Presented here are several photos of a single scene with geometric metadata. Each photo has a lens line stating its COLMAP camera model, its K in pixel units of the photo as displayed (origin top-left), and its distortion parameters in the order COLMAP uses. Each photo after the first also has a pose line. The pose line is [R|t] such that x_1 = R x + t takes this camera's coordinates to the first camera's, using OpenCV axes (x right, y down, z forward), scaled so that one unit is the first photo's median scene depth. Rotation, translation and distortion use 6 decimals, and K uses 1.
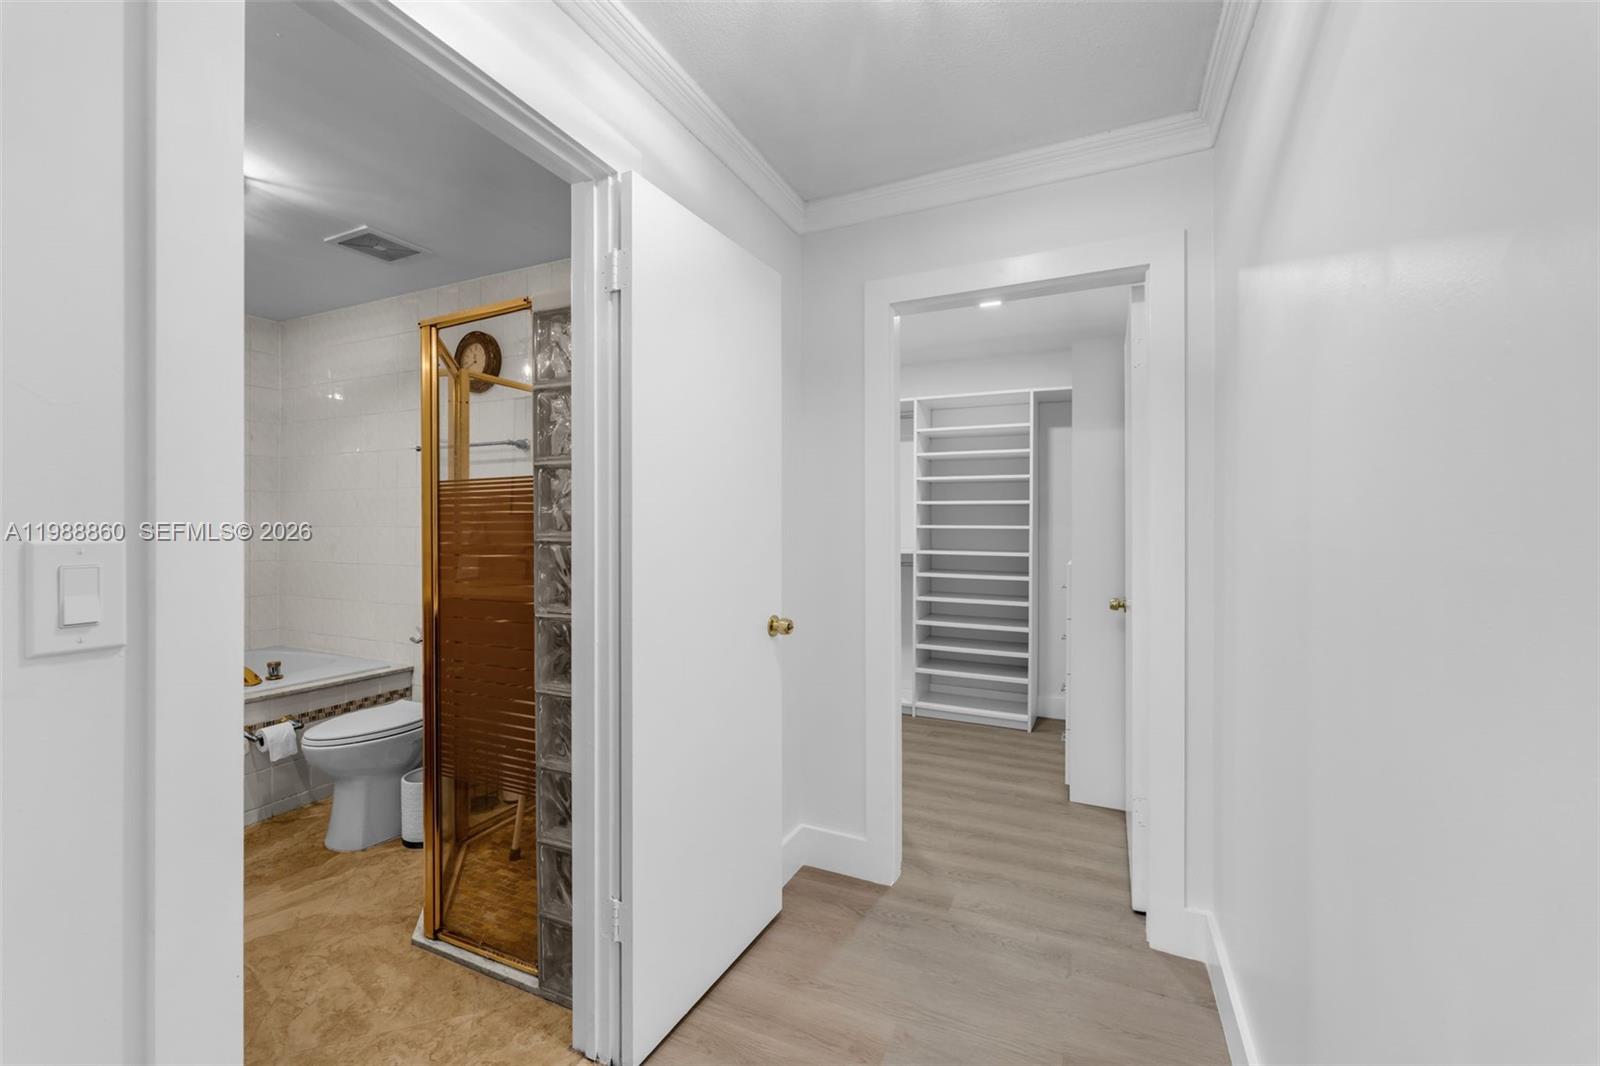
lens RADIAL K [[663.1, 0, 800.5], [0, 663.1, 527.6], [0, 0, 1]] dist [-0.002856, 0.000048]
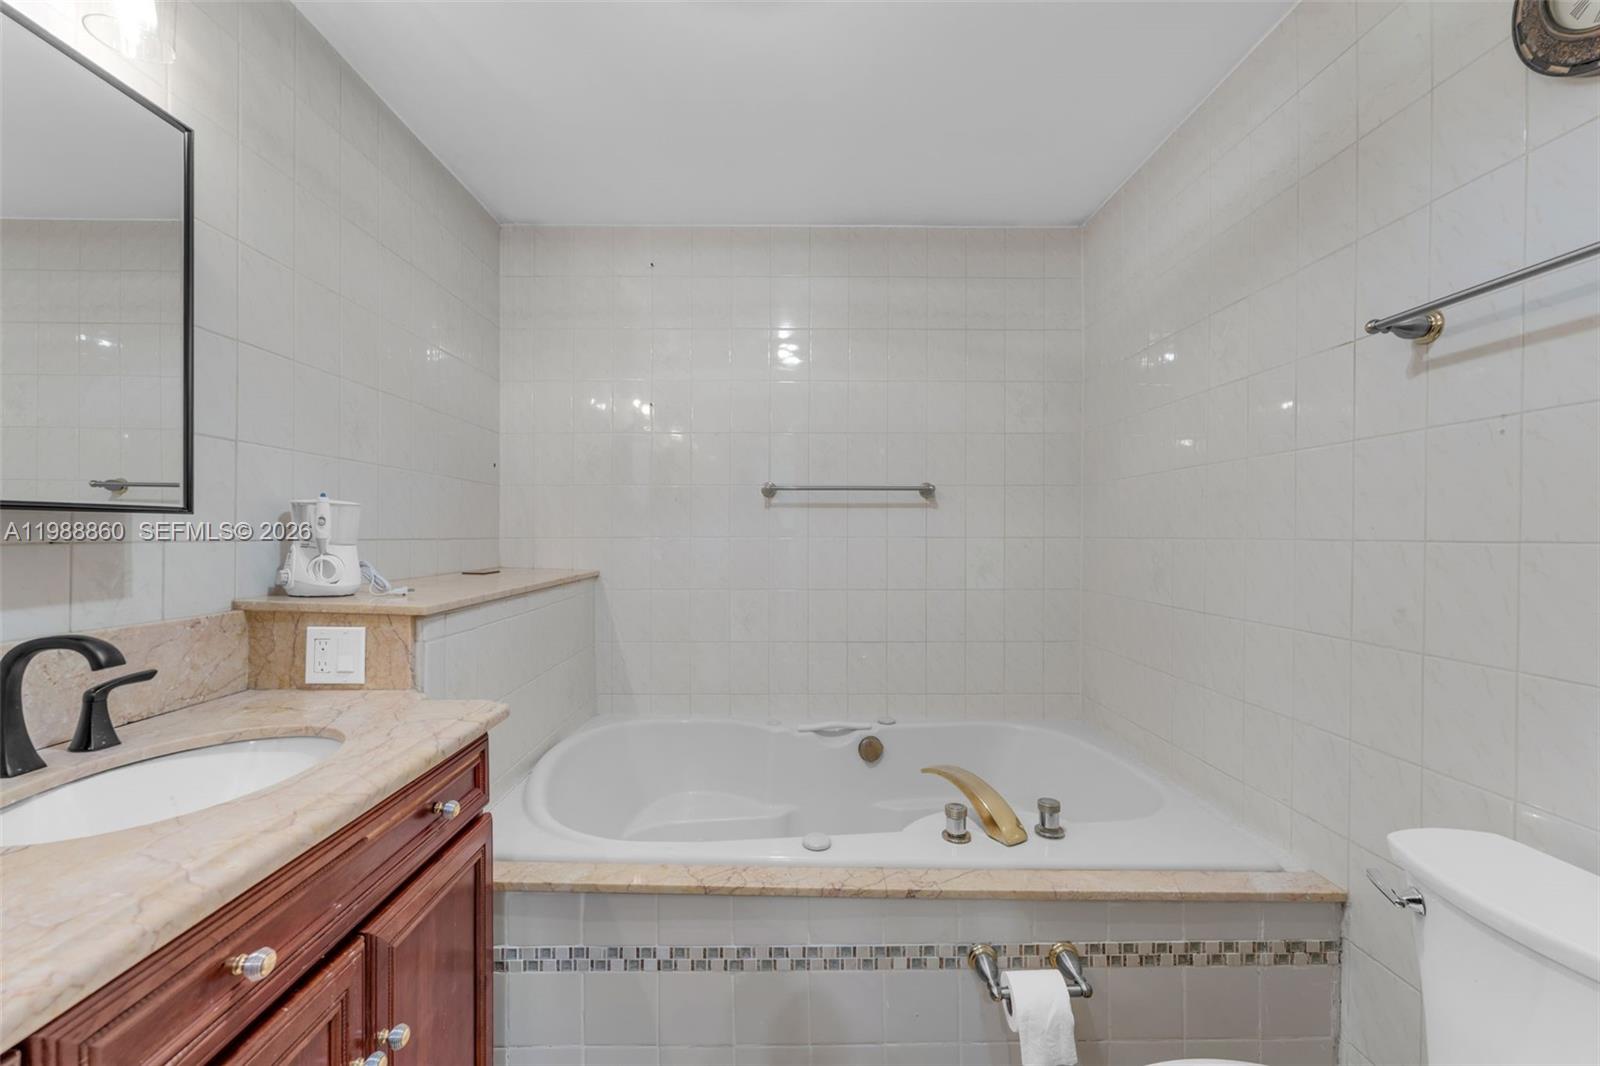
lens RADIAL K [[663.1, 0, 800.9], [0, 663.1, 528.3], [0, 0, 1]] dist [-0.002856, 0.000048]
pose [[0.436468, -0.001714, -0.899718, -0.411214], [-0.002594, 0.999992, -0.003164, -0.004353], [0.899716, 0.003715, 0.436460, 0.592845]]
